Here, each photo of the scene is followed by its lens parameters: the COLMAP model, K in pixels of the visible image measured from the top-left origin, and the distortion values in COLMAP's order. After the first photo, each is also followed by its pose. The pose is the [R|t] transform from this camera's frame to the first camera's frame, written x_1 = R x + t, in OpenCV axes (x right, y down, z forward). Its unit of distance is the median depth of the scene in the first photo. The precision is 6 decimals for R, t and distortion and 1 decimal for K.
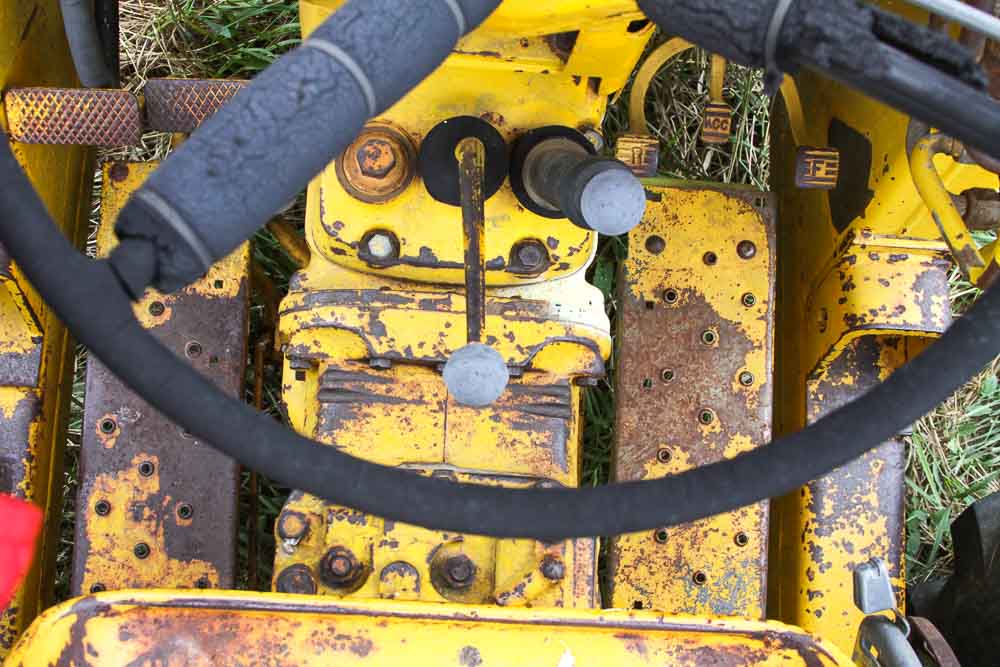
lens RADIAL K [[1290.0, 0, 500.0], [0, 1290.0, 333.5], [0, 0, 1]] dist [-0.171039, 0.172212]
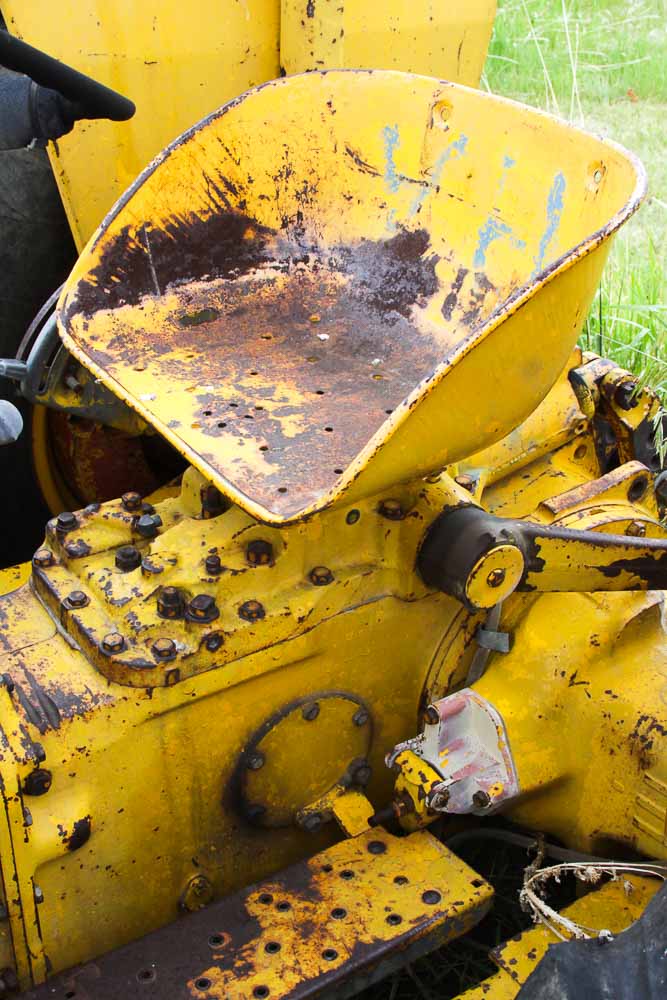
lens RADIAL K [[1290.0, 0, 333.0], [0, 1290.0, 517.3], [0, 0, 1]] dist [-0.171039, 0.172212]
pose [[-0.593521, -0.526891, 0.608374, -0.747926], [0.765271, -0.135425, 0.629301, -0.381897], [-0.249184, 0.839074, 0.483592, 0.215915]]
